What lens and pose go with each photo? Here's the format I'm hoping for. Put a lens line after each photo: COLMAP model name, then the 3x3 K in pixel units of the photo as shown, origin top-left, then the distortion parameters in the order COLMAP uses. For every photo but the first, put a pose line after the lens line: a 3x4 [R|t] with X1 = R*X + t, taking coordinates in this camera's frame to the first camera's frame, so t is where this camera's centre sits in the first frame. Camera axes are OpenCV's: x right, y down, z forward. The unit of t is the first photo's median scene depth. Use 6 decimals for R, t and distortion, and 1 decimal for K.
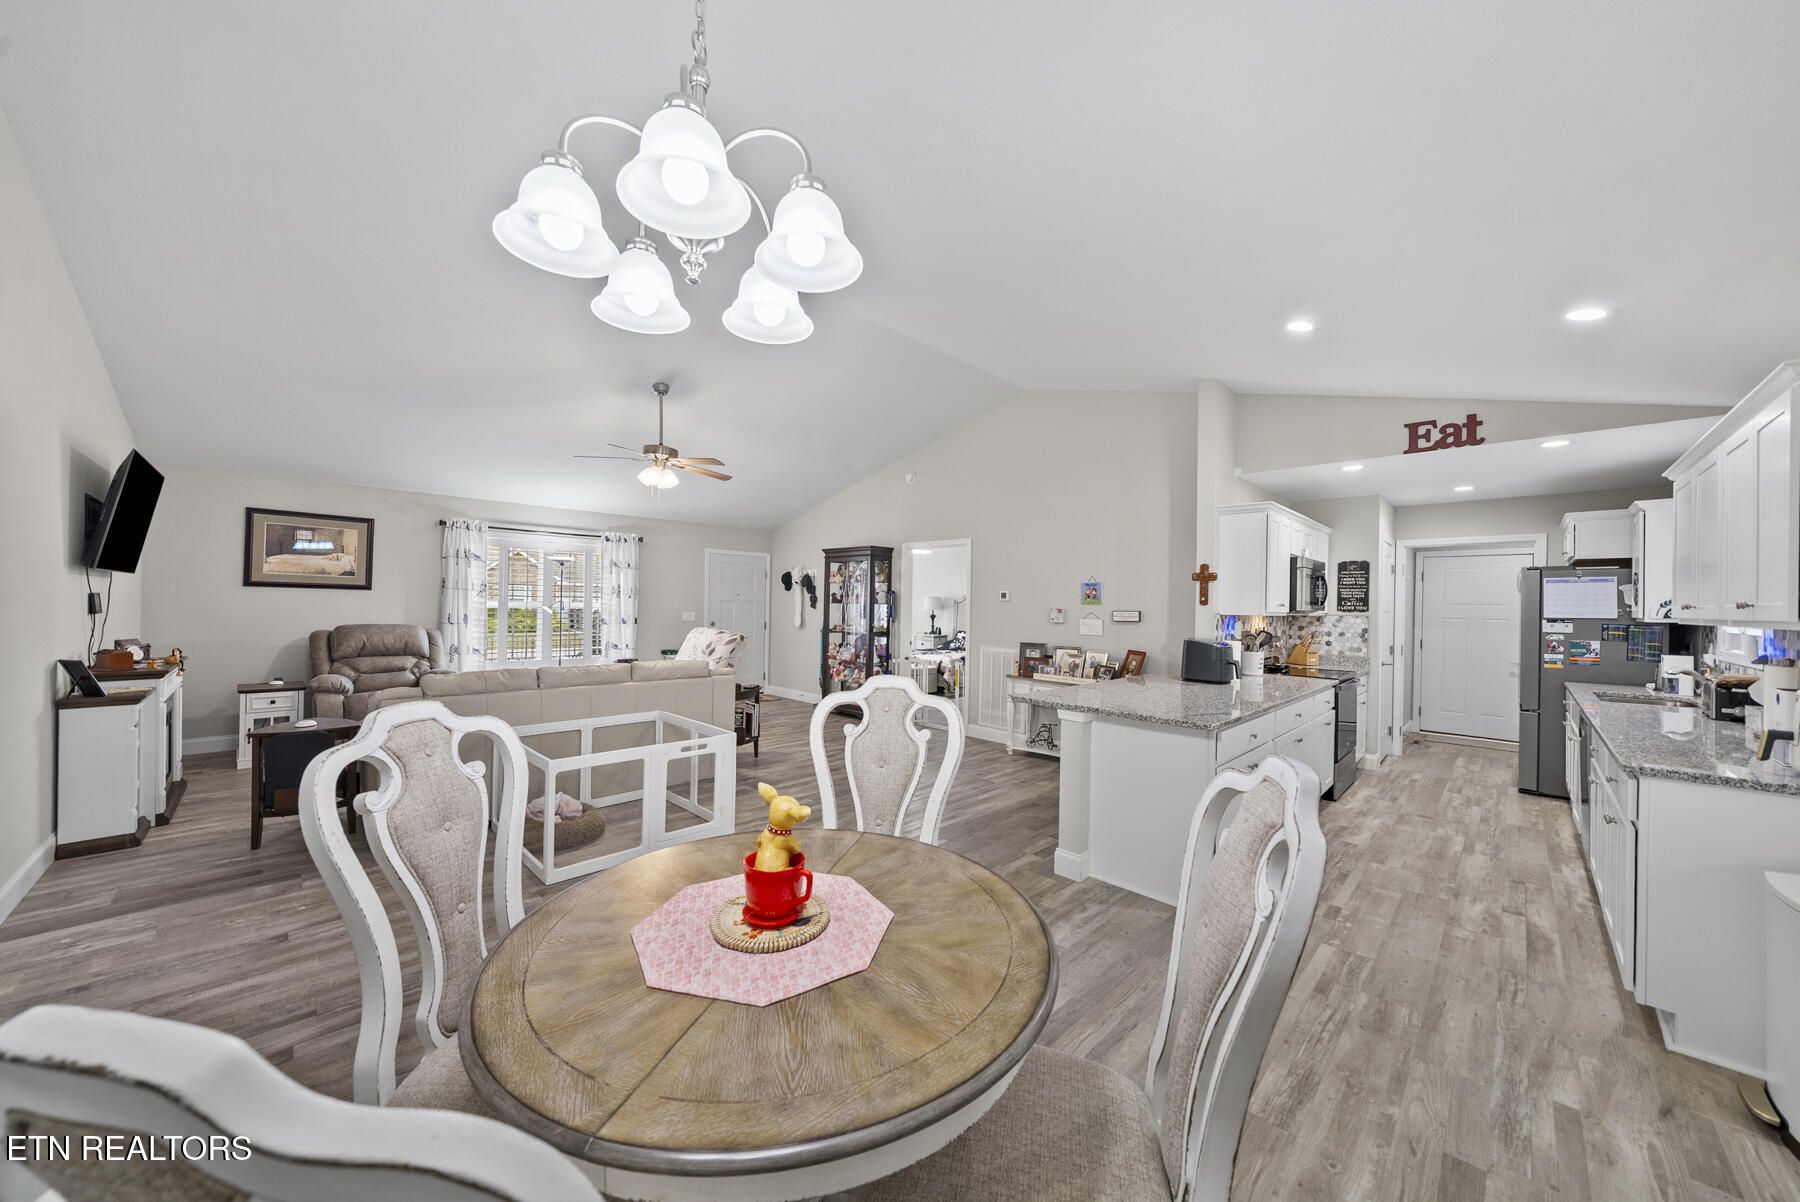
lens RADIAL K [[630.4, 0, 904.0], [0, 630.4, 607.5], [0, 0, 1]] dist [-0.000833, -0.000150]
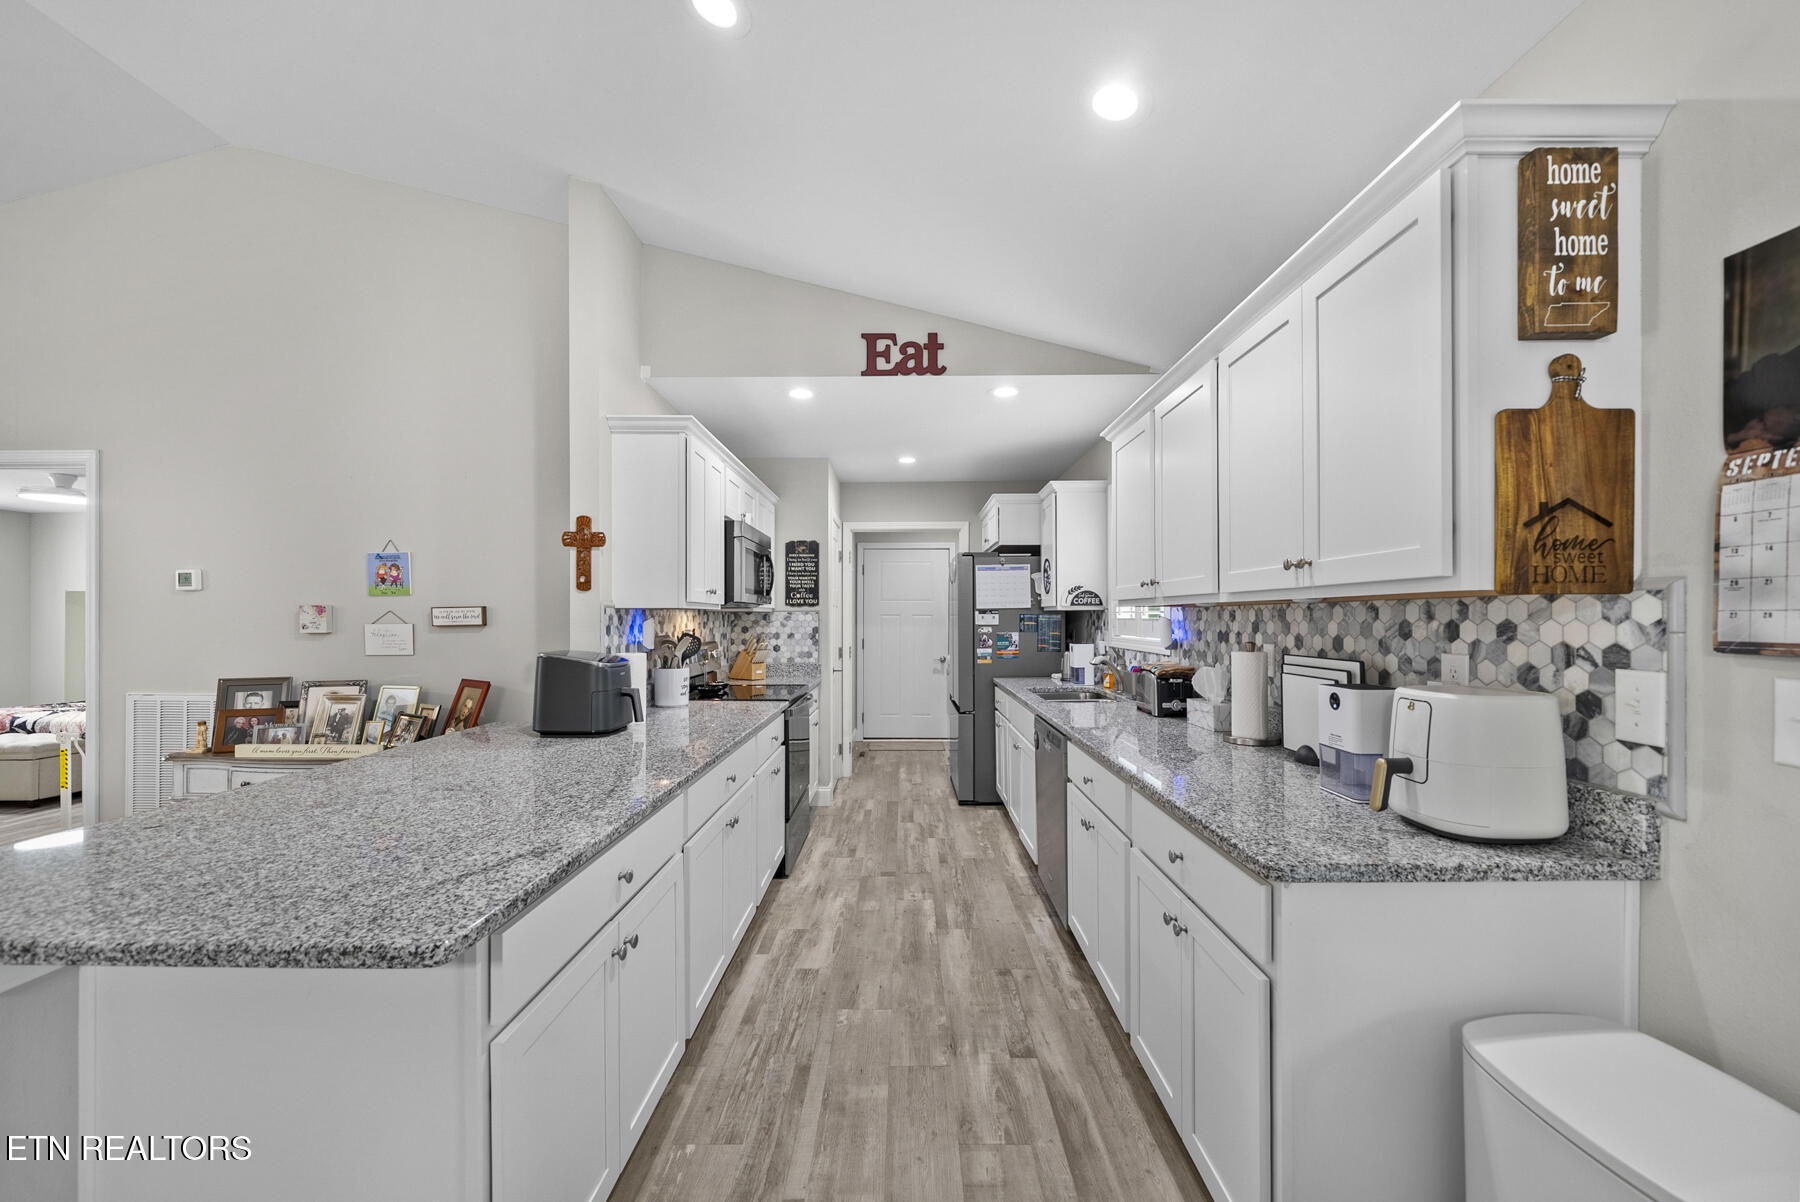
lens RADIAL K [[679.2, 0, 900.0], [0, 679.2, 601.0], [0, 0, 1]] dist [-0.000466, -0.000011]
pose [[0.717910, -0.000726, 0.696136, 0.257531], [0.017520, 0.999702, -0.017025, 0.020002], [-0.695916, 0.024419, 0.717708, 0.376117]]
